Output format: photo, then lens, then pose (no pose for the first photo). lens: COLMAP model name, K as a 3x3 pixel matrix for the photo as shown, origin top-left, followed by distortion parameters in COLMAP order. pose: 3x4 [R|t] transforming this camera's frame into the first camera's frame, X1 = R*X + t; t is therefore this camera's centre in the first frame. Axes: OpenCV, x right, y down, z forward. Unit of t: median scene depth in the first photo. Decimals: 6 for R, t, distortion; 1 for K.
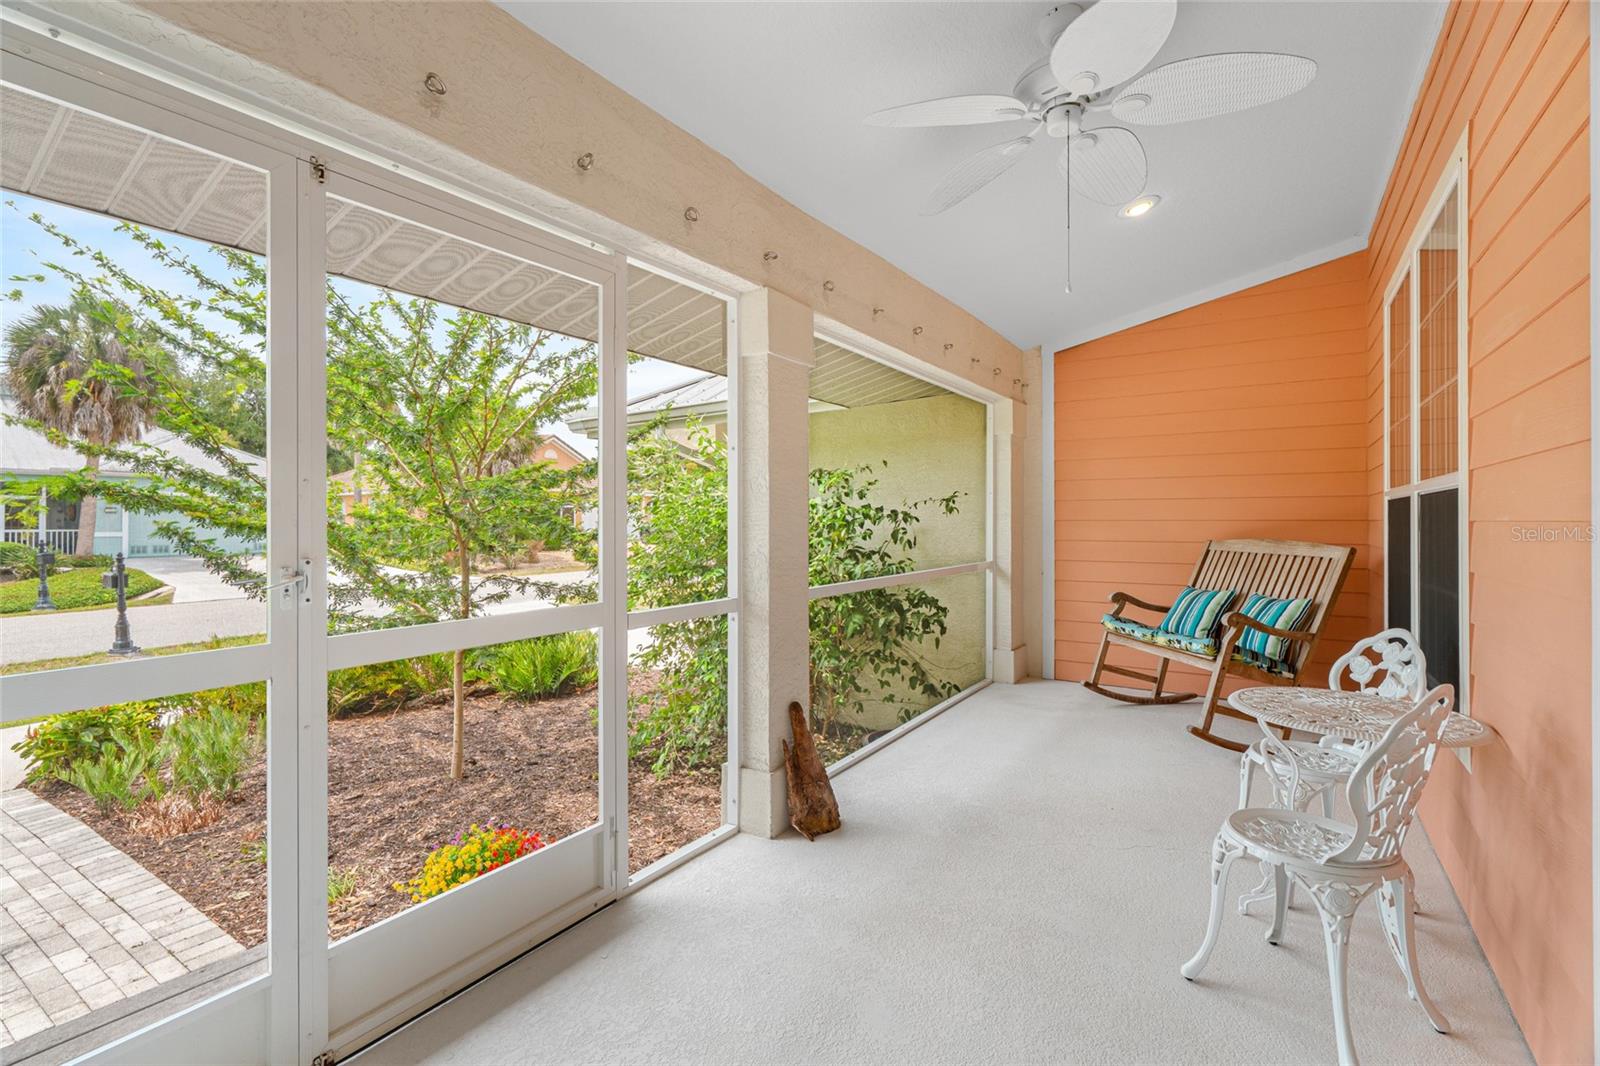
lens RADIAL K [[732.7, 0, 800.2], [0, 732.7, 519.7], [0, 0, 1]] dist [0.002895, 0.000586]
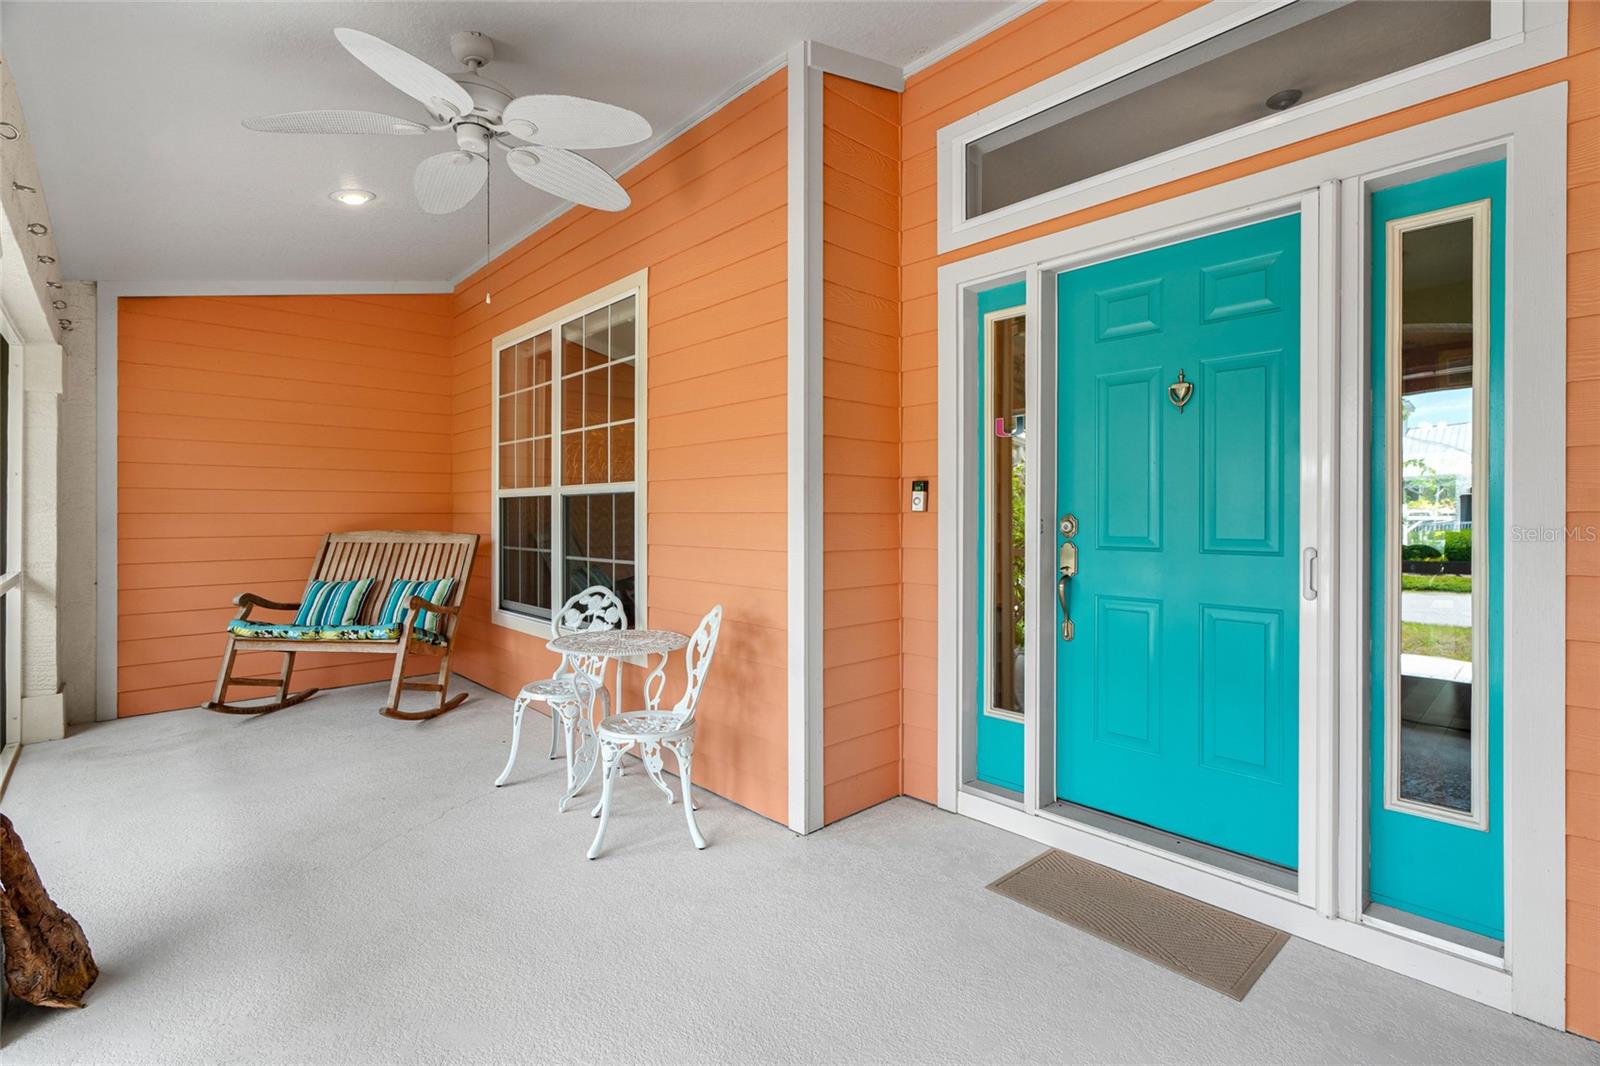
lens RADIAL K [[725.8, 0, 796.1], [0, 725.8, 514.8], [0, 0, 1]] dist [-0.000090, 0.000147]
pose [[0.236680, 0.000808, 0.971587, -0.316495], [-0.000050, 1.000000, -0.000819, 0.004548], [-0.971588, 0.000145, 0.236680, 0.168403]]
